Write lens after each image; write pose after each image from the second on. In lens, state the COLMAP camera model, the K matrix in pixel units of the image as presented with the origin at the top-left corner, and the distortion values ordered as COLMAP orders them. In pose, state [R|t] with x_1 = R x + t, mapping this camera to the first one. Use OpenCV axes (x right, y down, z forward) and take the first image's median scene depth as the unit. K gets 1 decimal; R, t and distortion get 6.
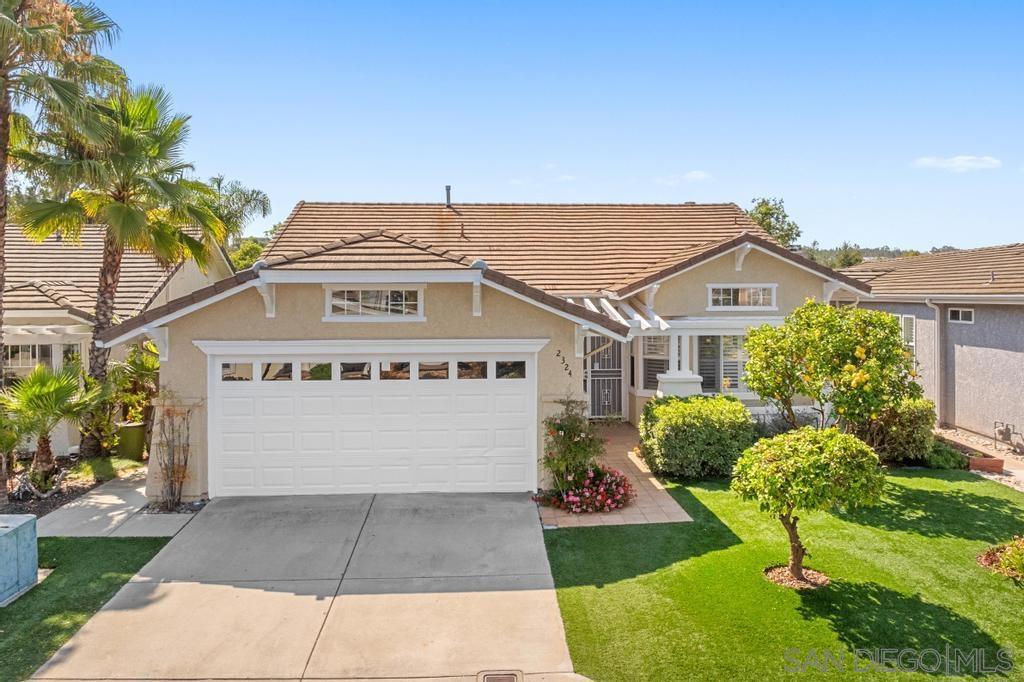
lens RADIAL K [[819.1, 0, 538.5], [0, 819.1, 294.6], [0, 0, 1]] dist [-0.040149, -0.000547]
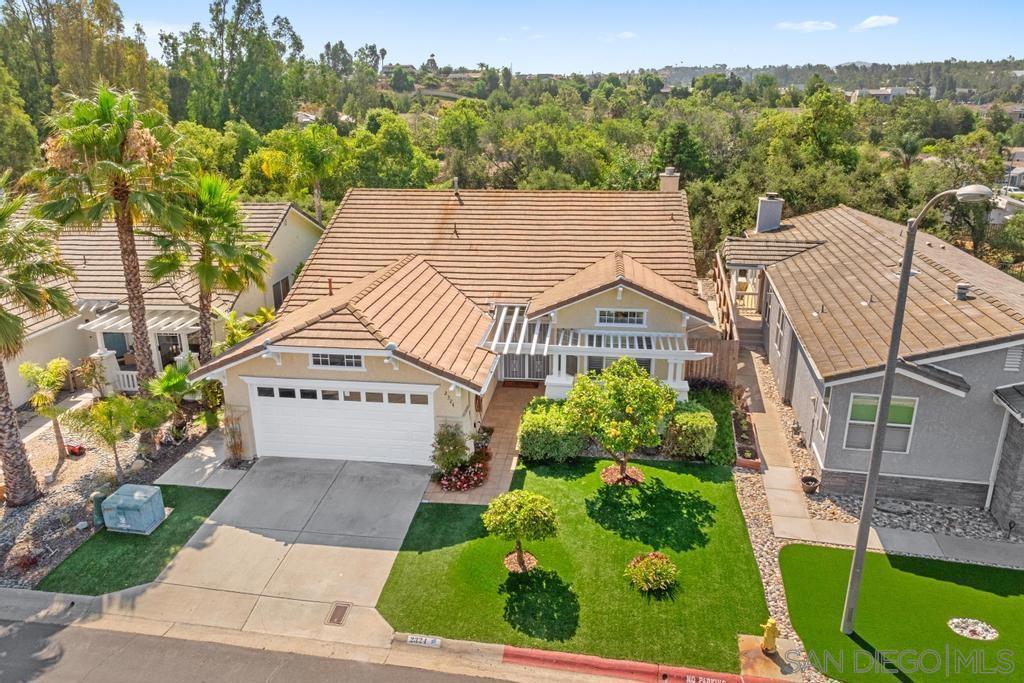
lens RADIAL K [[731.8, 0, 514.9], [0, 731.8, 360.7], [0, 0, 1]] dist [-0.038030, 0.000926]
pose [[0.979533, 0.068622, -0.189227, 0.445916], [-0.001430, 0.942442, 0.334368, -0.493836], [0.201280, -0.327254, 0.923250, -0.311026]]
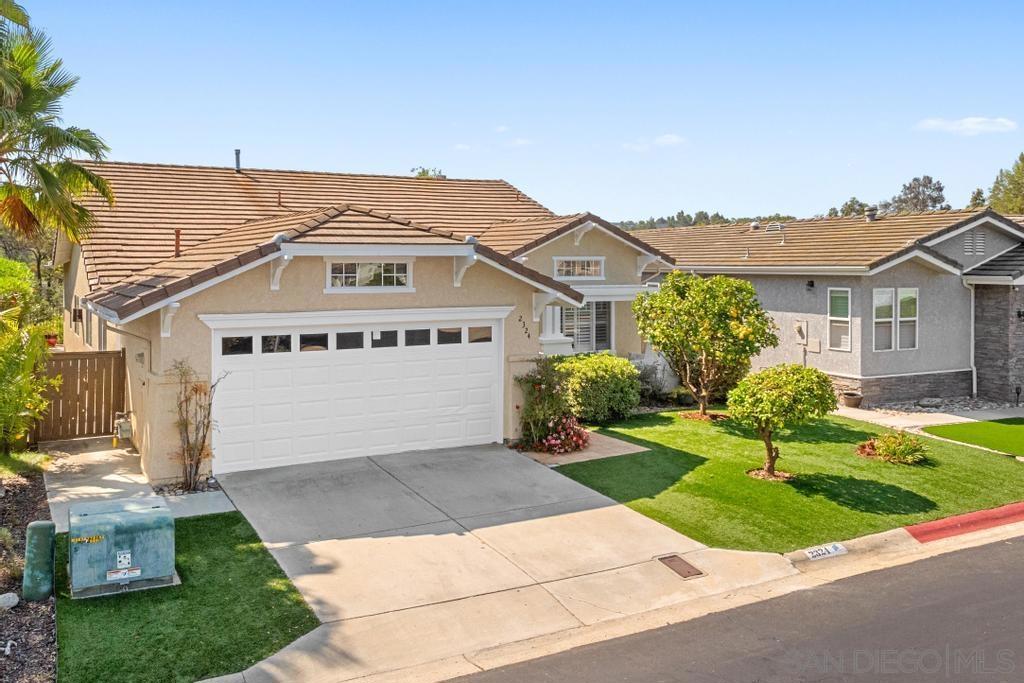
lens RADIAL K [[891.7, 0, 514.0], [0, 891.7, 265.5], [0, 0, 1]] dist [-0.020135, -0.004071]
pose [[0.896874, 0.001351, 0.442283, -0.549021], [-0.002395, 0.999996, 0.001802, -0.004614], [-0.442279, -0.002675, 0.896874, -0.112139]]
